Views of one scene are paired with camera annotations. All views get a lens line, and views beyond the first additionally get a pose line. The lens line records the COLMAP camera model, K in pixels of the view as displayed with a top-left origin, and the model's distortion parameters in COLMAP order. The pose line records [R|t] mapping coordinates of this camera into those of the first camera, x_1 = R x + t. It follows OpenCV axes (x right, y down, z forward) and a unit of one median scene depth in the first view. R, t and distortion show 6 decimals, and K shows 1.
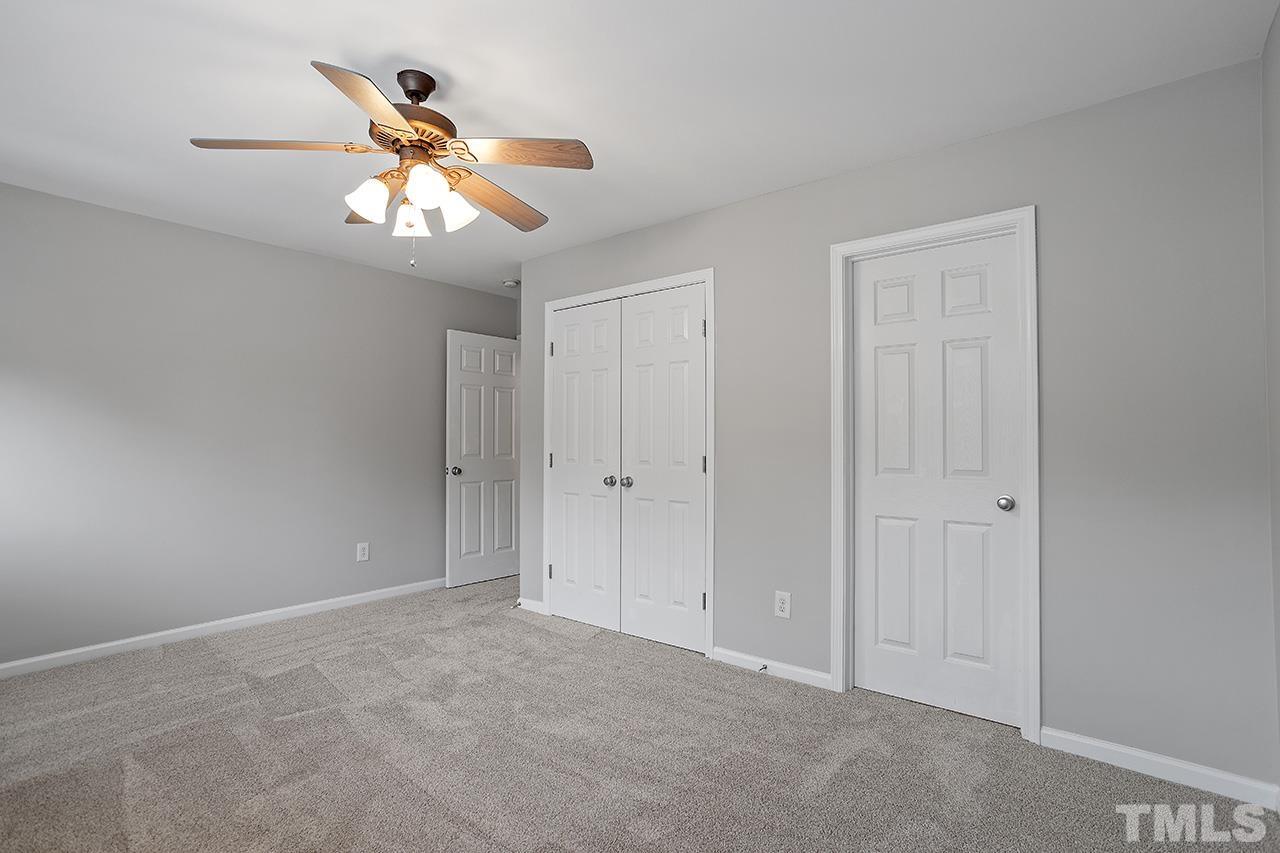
lens RADIAL K [[623.7, 0, 639.7], [0, 623.7, 435.6], [0, 0, 1]] dist [-0.054503, 0.034211]
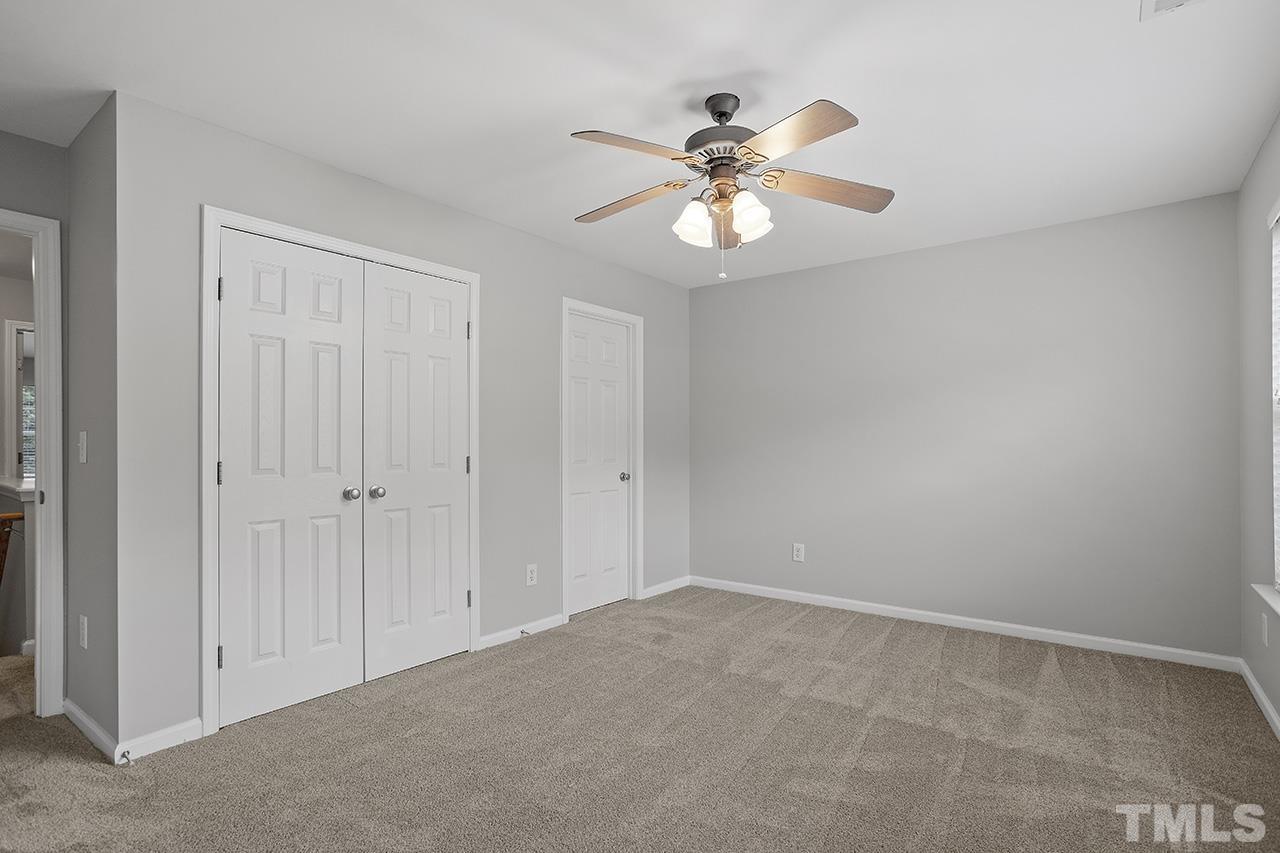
lens RADIAL K [[623.7, 0, 639.7], [0, 623.7, 435.6], [0, 0, 1]] dist [-0.054503, 0.034211]
pose [[-0.018648, 0.005649, 0.999810, -0.934169], [-0.016473, 0.999847, -0.005956, 0.000930], [-0.999690, -0.016580, -0.018552, 0.755398]]
